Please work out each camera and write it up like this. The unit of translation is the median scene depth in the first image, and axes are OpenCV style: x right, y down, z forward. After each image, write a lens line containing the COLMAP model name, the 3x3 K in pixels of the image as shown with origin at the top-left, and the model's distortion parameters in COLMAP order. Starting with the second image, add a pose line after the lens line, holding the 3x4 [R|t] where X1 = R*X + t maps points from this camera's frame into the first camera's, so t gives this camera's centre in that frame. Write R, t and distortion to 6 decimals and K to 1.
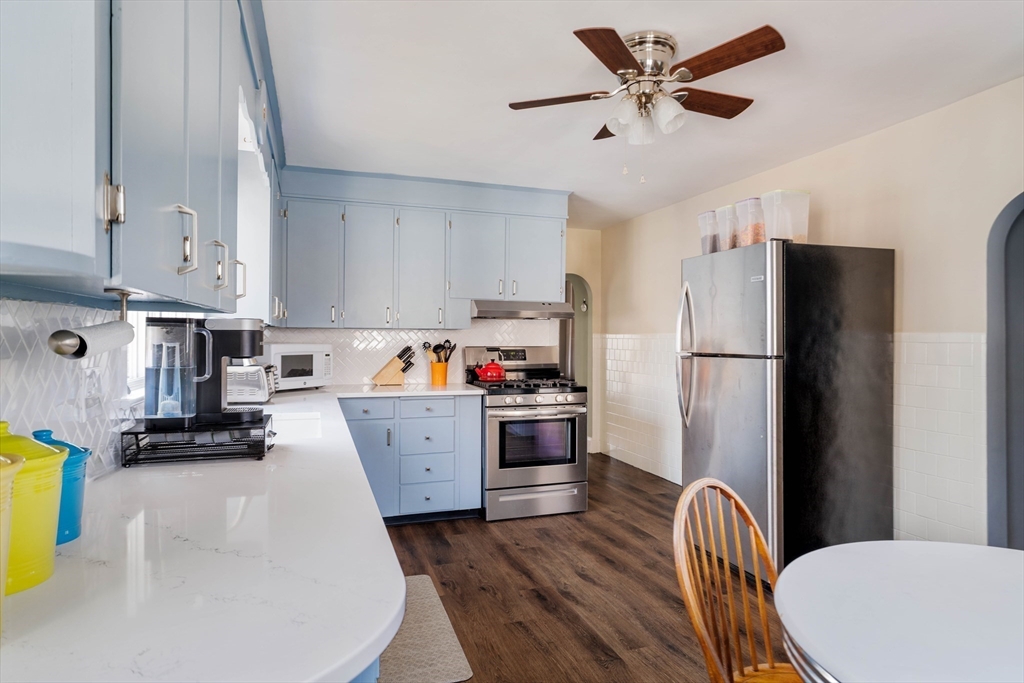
lens RADIAL K [[593.6, 0, 526.7], [0, 593.6, 338.1], [0, 0, 1]] dist [-0.006516, -0.000655]
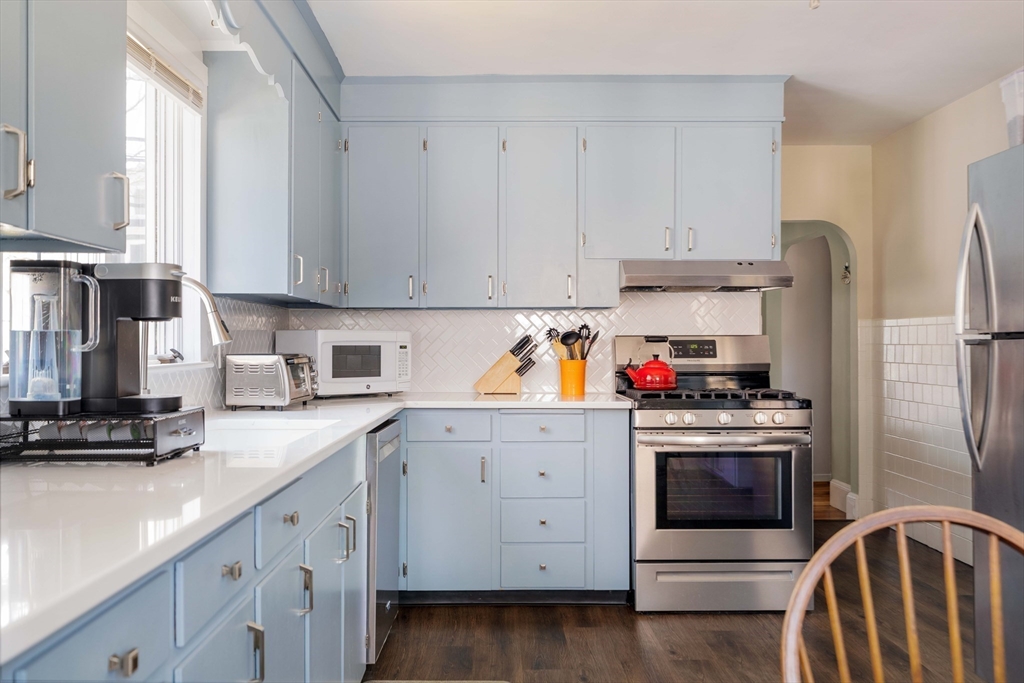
lens RADIAL K [[877.7, 0, 502.3], [0, 877.7, 339.1], [0, 0, 1]] dist [-0.014228, 0.014602]
pose [[0.941458, -0.010662, -0.336961, 0.114974], [0.007131, 0.999906, -0.011715, 0.032508], [0.337054, 0.008626, 0.941446, 0.084370]]
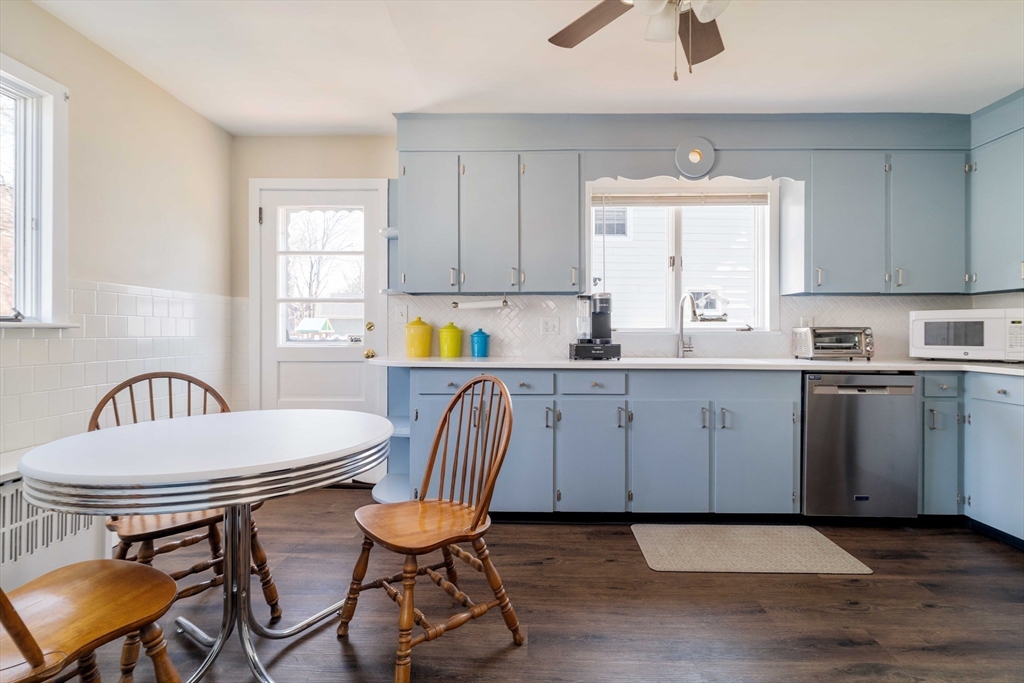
lens RADIAL K [[473.5, 0, 522.0], [0, 473.5, 330.3], [0, 0, 1]] dist [-0.003438, -0.000122]
pose [[-0.366901, -0.013734, -0.930159, 0.512290], [-0.006945, 0.999904, -0.012024, 0.052433], [0.930234, 0.002048, -0.366961, 0.617628]]
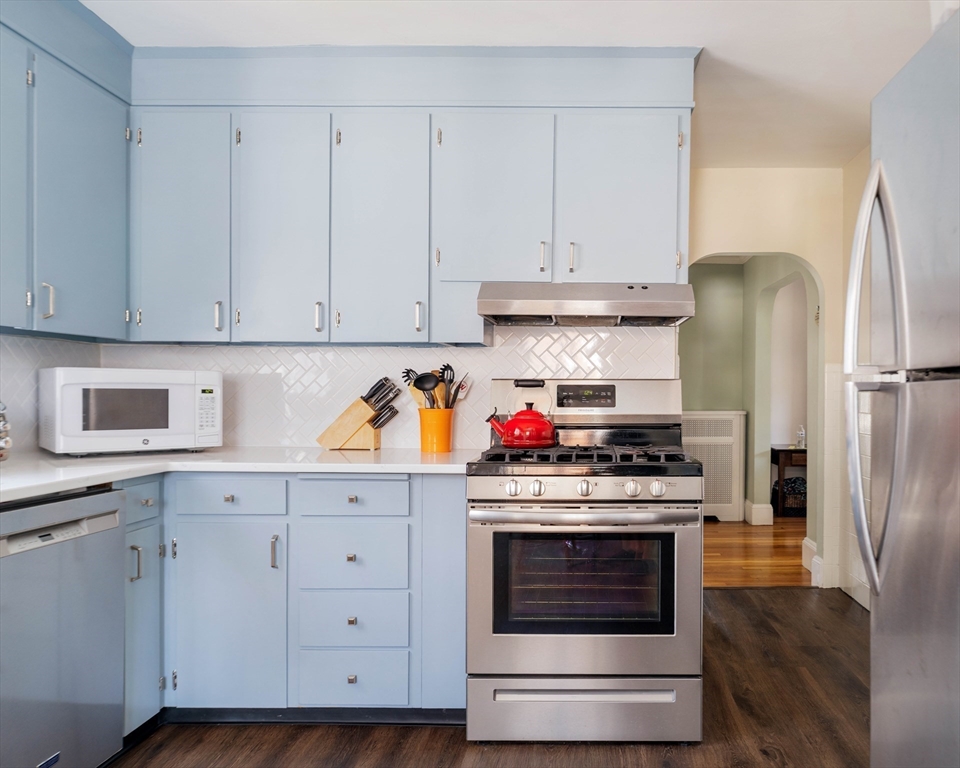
lens RADIAL K [[741.8, 0, 595.8], [0, 741.8, 402.8], [0, 0, 1]] dist [-0.010445, -0.000063]
pose [[0.940568, 0.002184, -0.339597, 0.232027], [0.001078, 0.999955, 0.009418, 0.033682], [0.339603, -0.009224, 0.940524, 0.488759]]
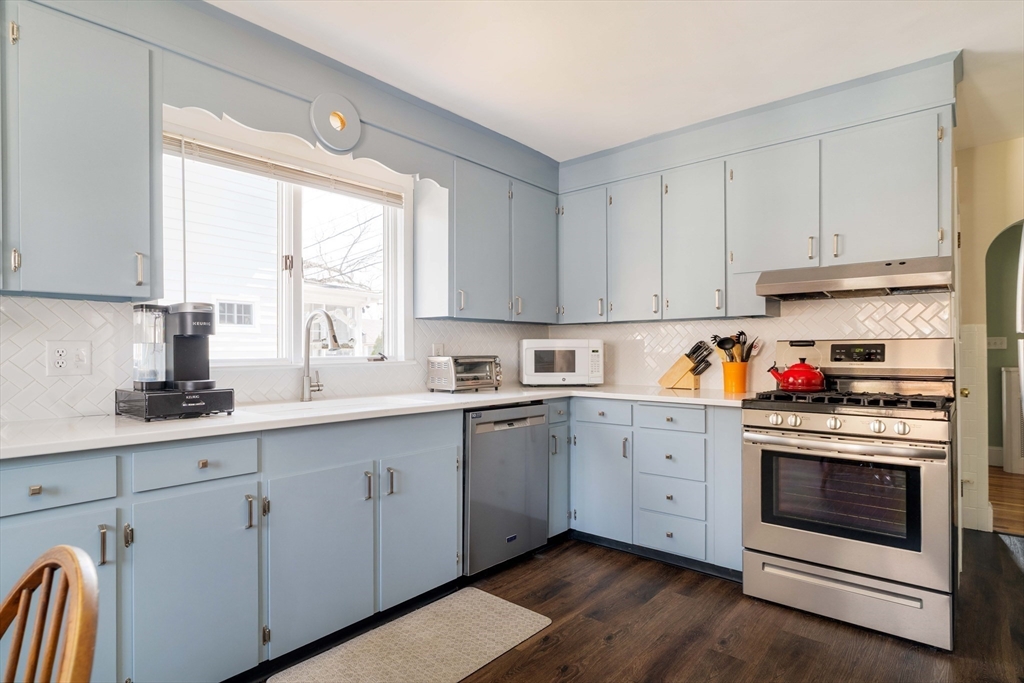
lens RADIAL K [[546.1, 0, 513.5], [0, 546.1, 346.0], [0, 0, 1]] dist [-0.006095, -0.000825]
pose [[0.487974, -0.016038, -0.872711, 0.357628], [0.005667, 0.999868, -0.015206, 0.033171], [0.872840, 0.002475, 0.488000, 0.472127]]
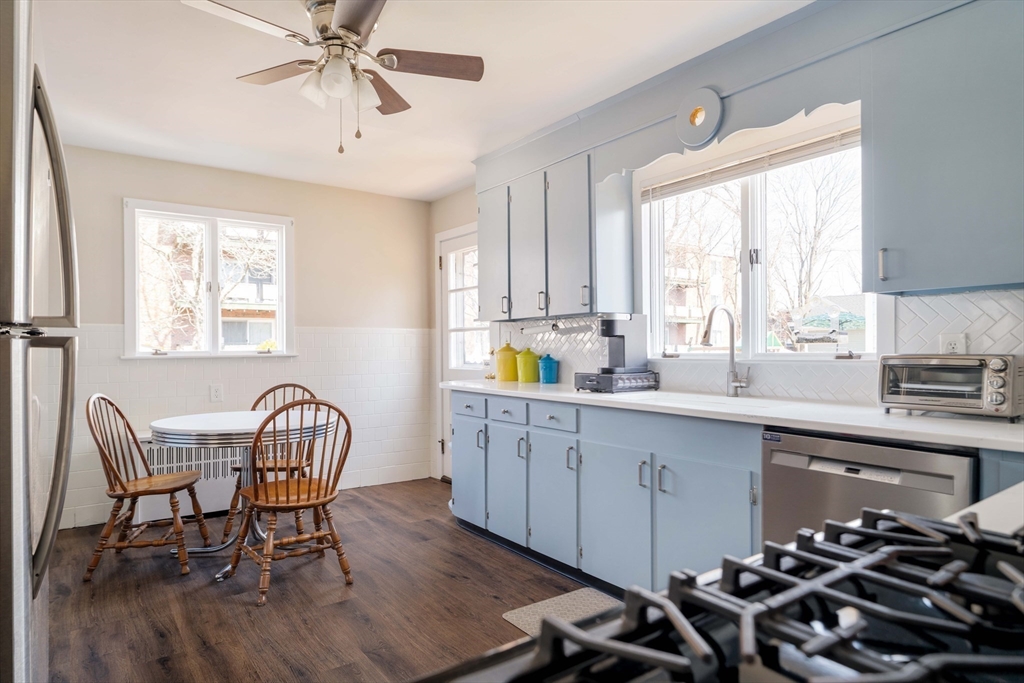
lens RADIAL K [[581.7, 0, 504.1], [0, 581.7, 349.1], [0, 0, 1]] dist [0.001333, -0.000203]
pose [[-0.960105, -0.001357, -0.279638, 0.122208], [-0.001556, 0.999999, 0.000491, 0.031524], [0.279637, 0.000907, -0.960105, 1.163041]]
